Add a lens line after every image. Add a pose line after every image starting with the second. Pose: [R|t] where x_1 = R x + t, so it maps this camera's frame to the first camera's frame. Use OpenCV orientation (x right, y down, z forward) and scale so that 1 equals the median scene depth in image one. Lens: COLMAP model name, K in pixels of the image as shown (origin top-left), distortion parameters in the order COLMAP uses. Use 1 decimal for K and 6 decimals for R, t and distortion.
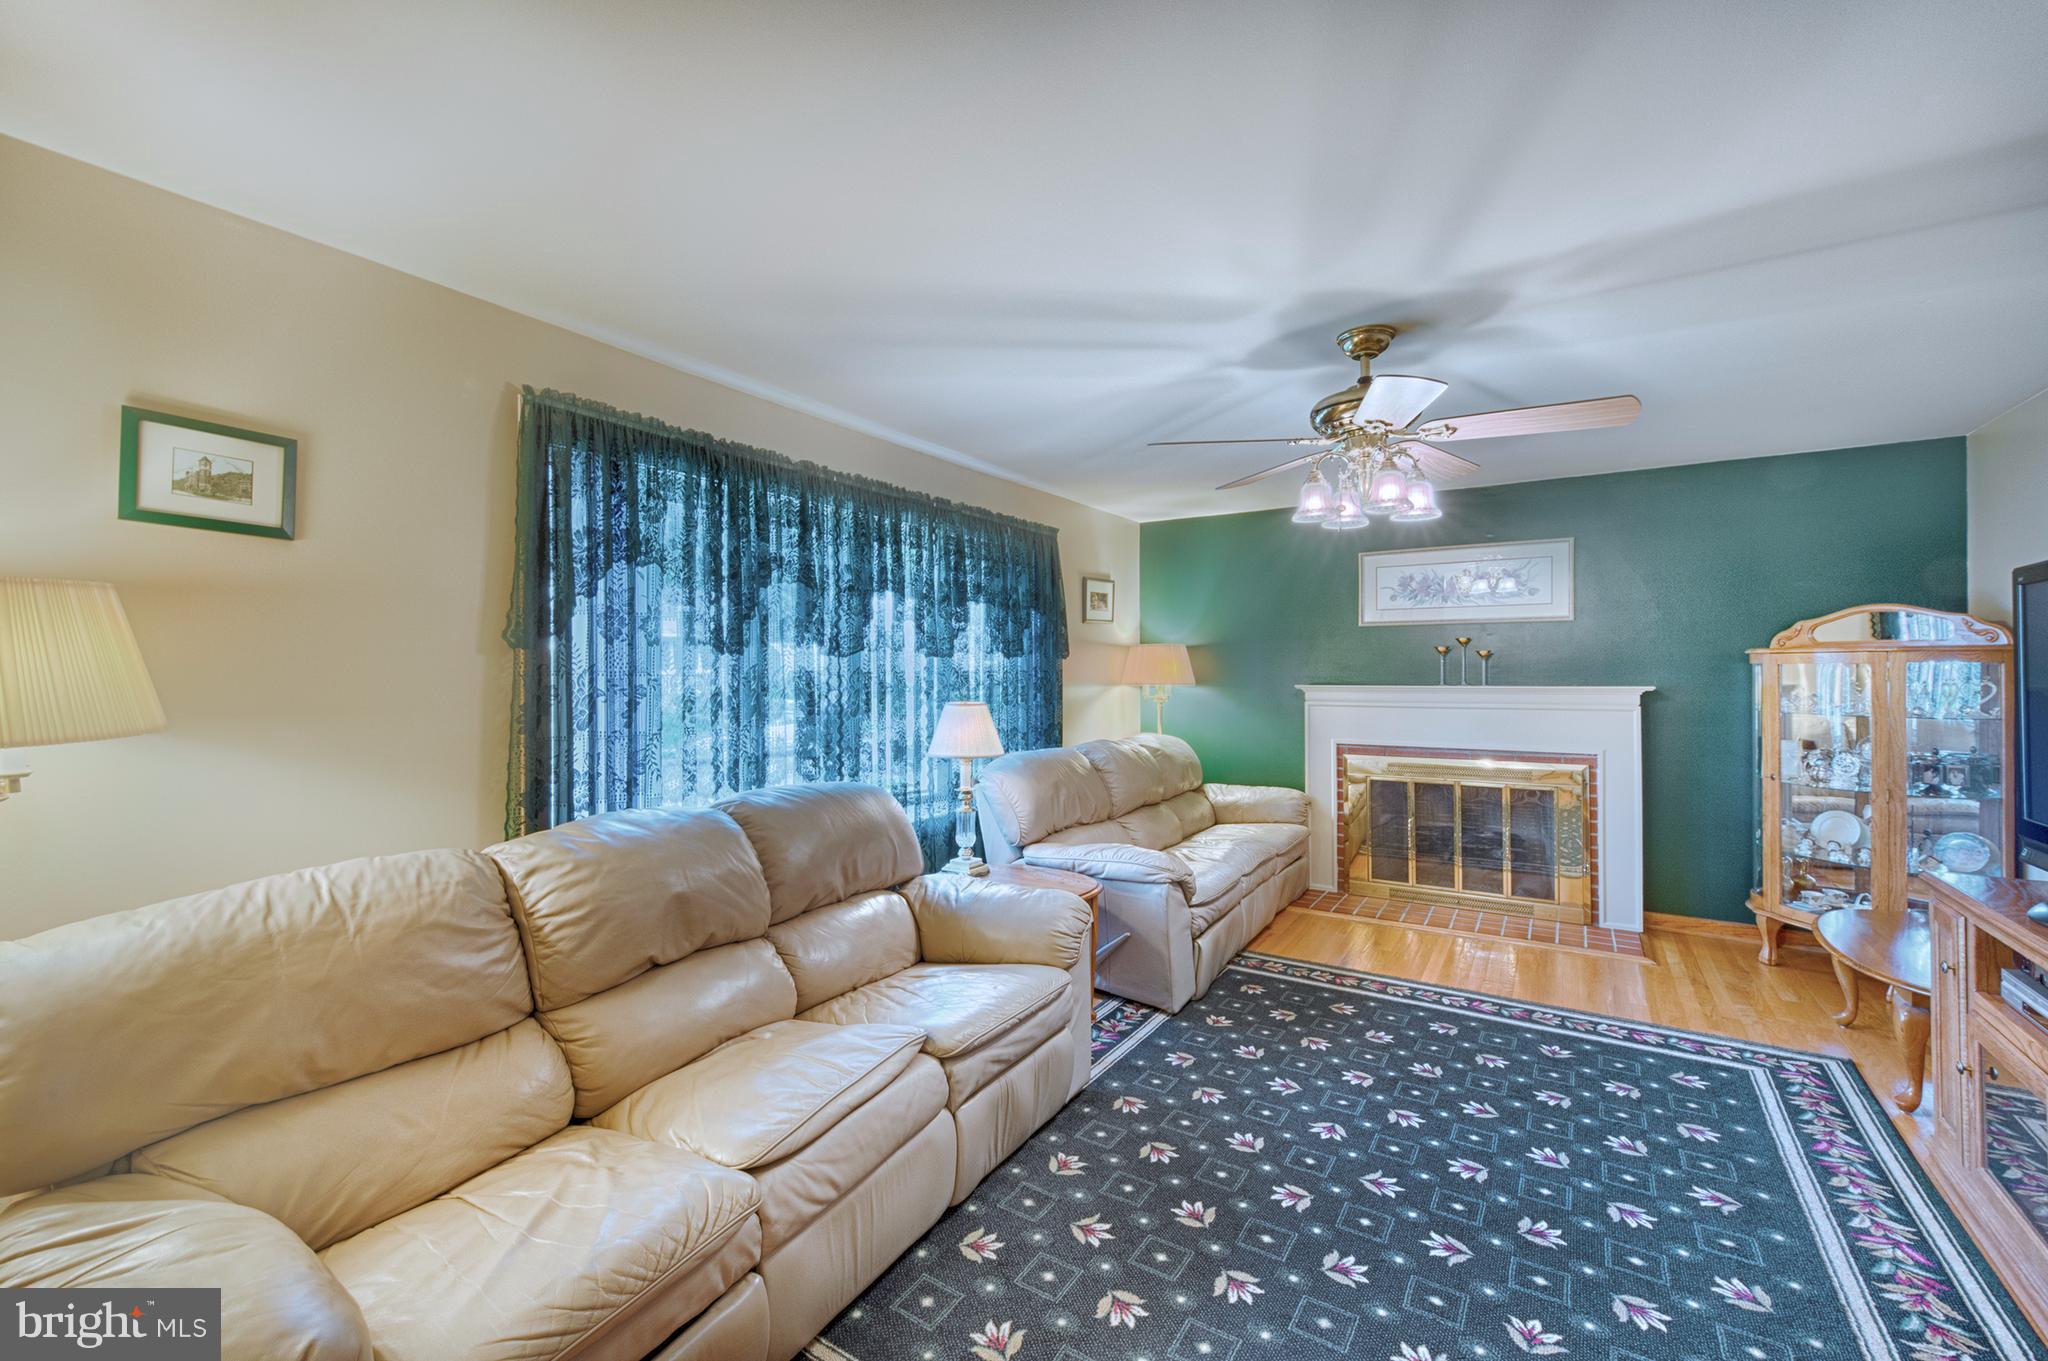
lens RADIAL K [[846.8, 0, 1035.5], [0, 846.8, 667.2], [0, 0, 1]] dist [0.000390, -0.000818]
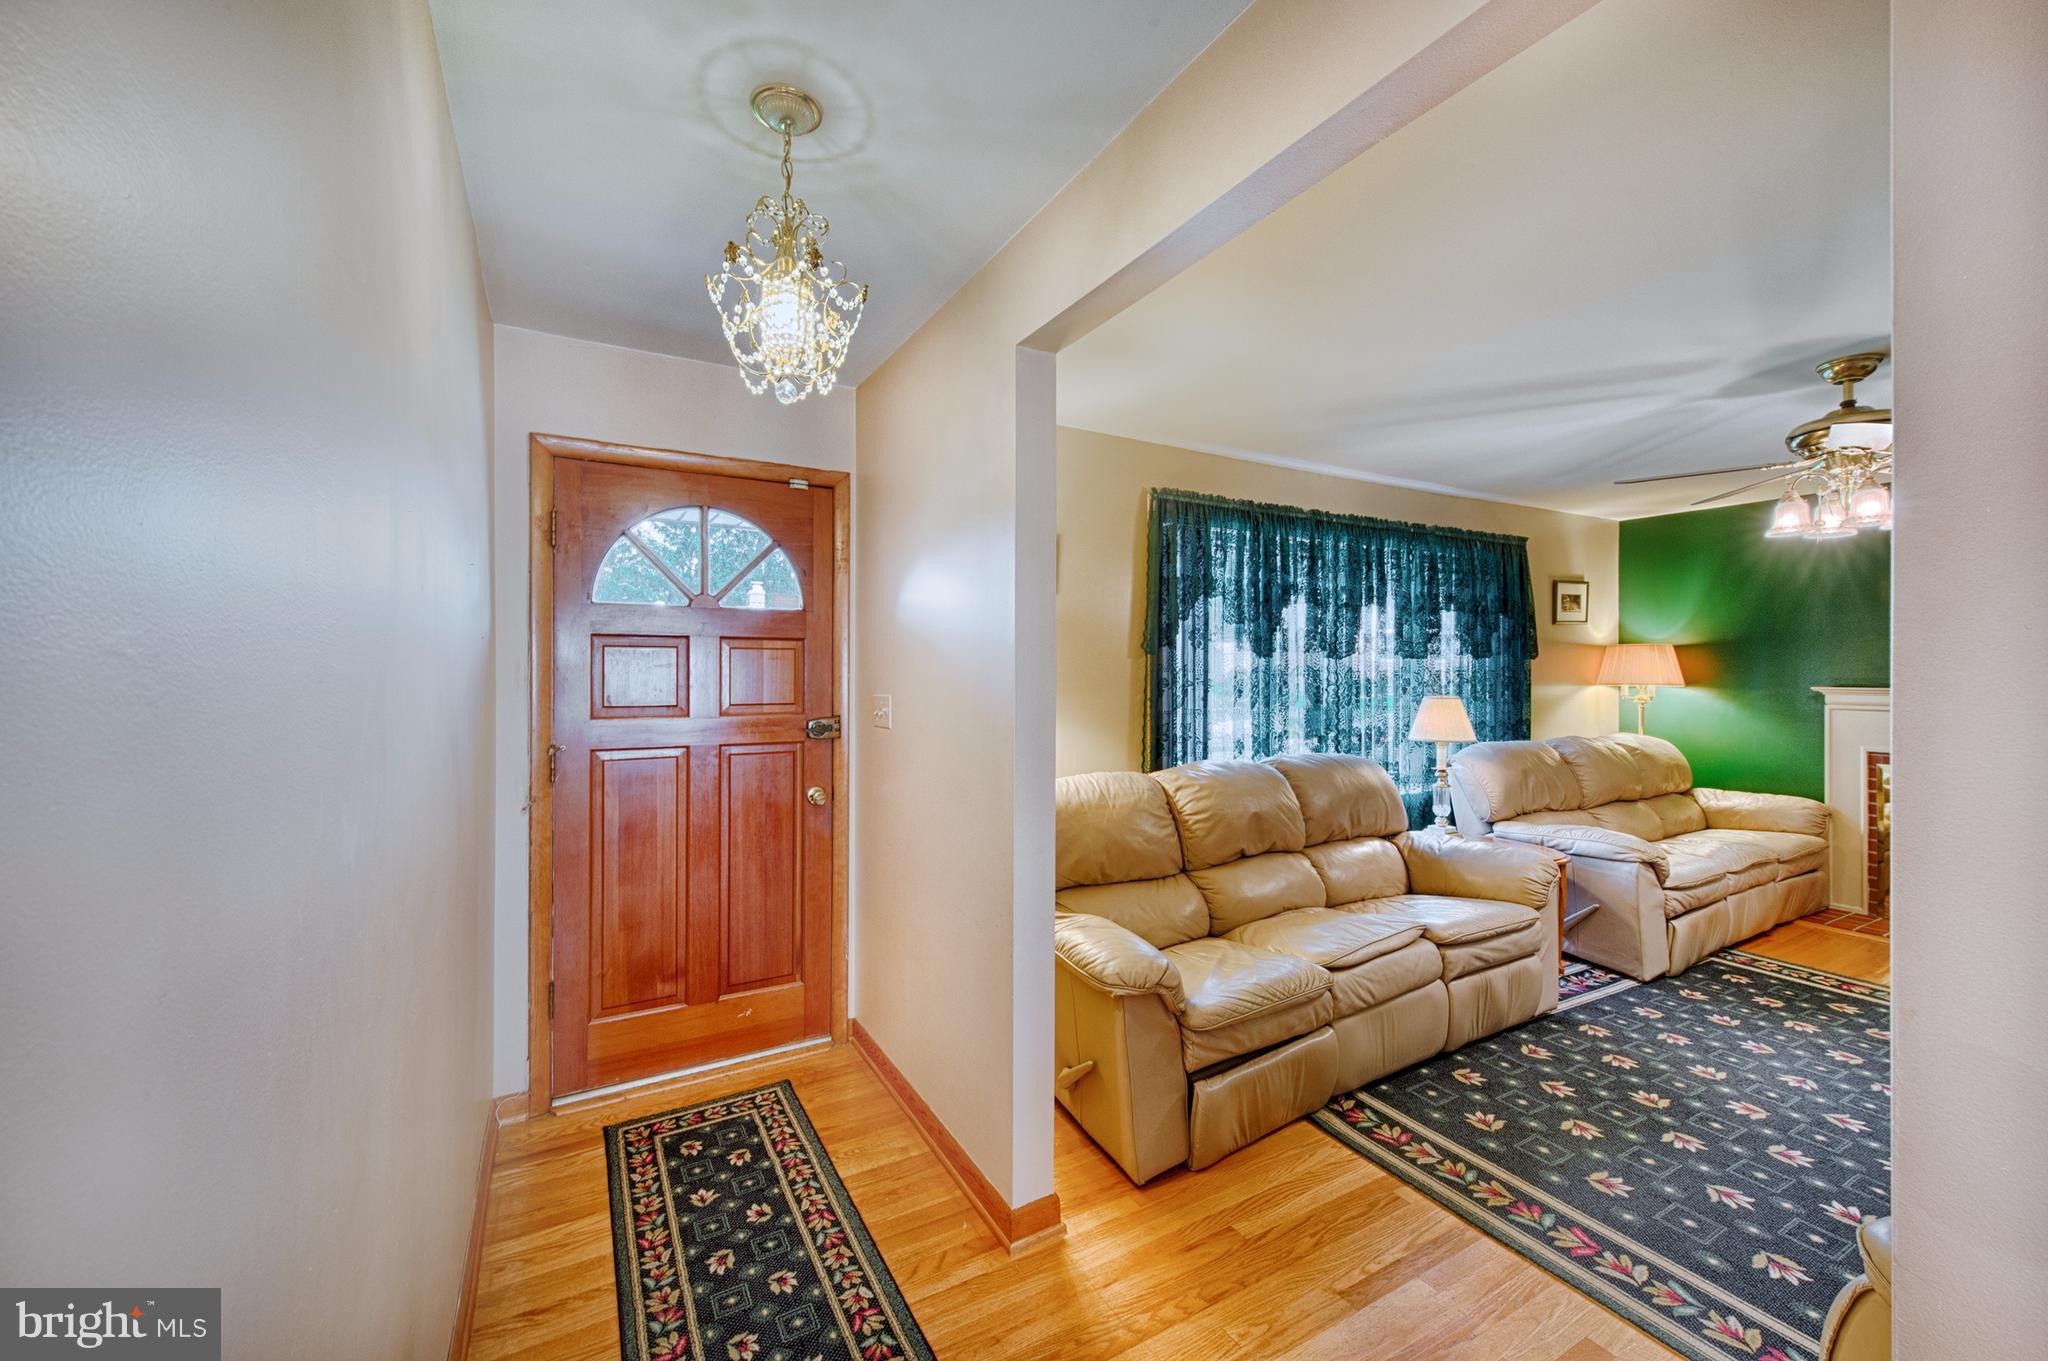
lens RADIAL K [[868.0, 0, 1088.2], [0, 868.0, 671.0], [0, 0, 1]] dist [0.001136, -0.000875]
pose [[0.906469, 0.004536, -0.422247, -0.022086], [-0.002352, 0.999981, 0.005692, -0.000113], [0.422265, -0.004167, 0.906463, -0.416471]]
